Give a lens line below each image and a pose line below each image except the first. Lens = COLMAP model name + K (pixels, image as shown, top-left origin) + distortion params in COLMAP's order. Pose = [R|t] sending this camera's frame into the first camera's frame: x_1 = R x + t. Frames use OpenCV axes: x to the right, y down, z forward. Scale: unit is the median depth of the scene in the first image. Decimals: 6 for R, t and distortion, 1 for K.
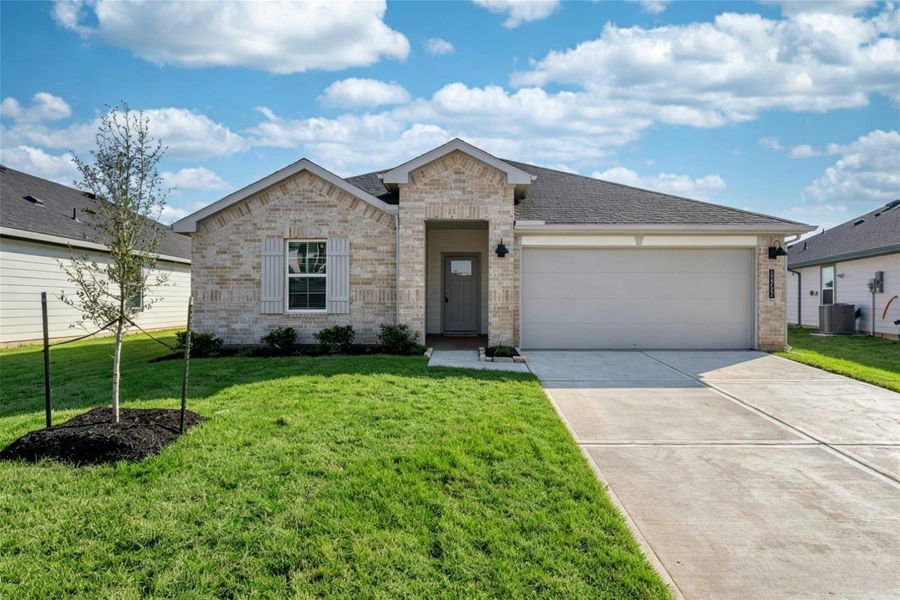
lens RADIAL K [[516.5, 0, 472.5], [0, 516.5, 300.1], [0, 0, 1]] dist [0.003826, 0.000250]
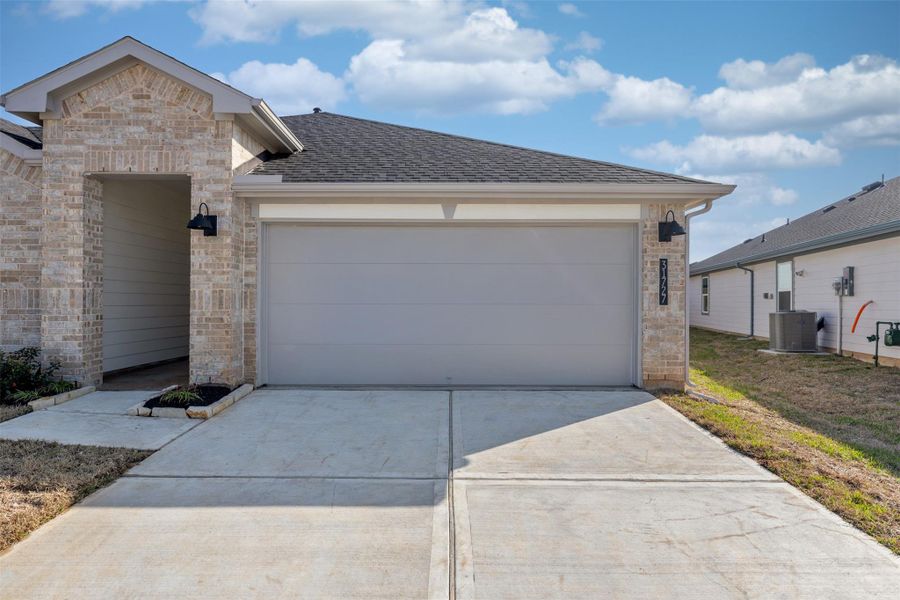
lens RADIAL K [[519.8, 0, 450.0], [0, 519.8, 300.0], [0, 0, 1]] dist [0.001264, 0.000952]
pose [[0.999985, 0.002686, -0.004848, 0.326961], [-0.002699, 0.999993, -0.002749, -0.007211], [0.004840, 0.002762, 0.999984, 0.379601]]
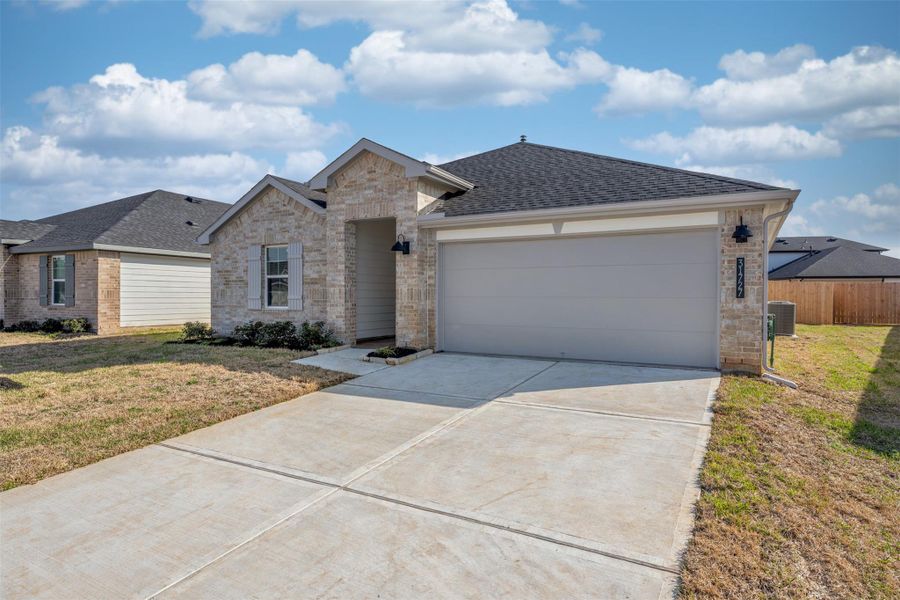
lens RADIAL K [[519.8, 0, 450.0], [0, 519.8, 300.0], [0, 0, 1]] dist [0.001264, 0.000952]
pose [[0.869799, 0.005928, -0.493370, 0.583829], [-0.001250, 0.999951, 0.009811, -0.007587], [0.493404, -0.007917, 0.869764, 0.189990]]
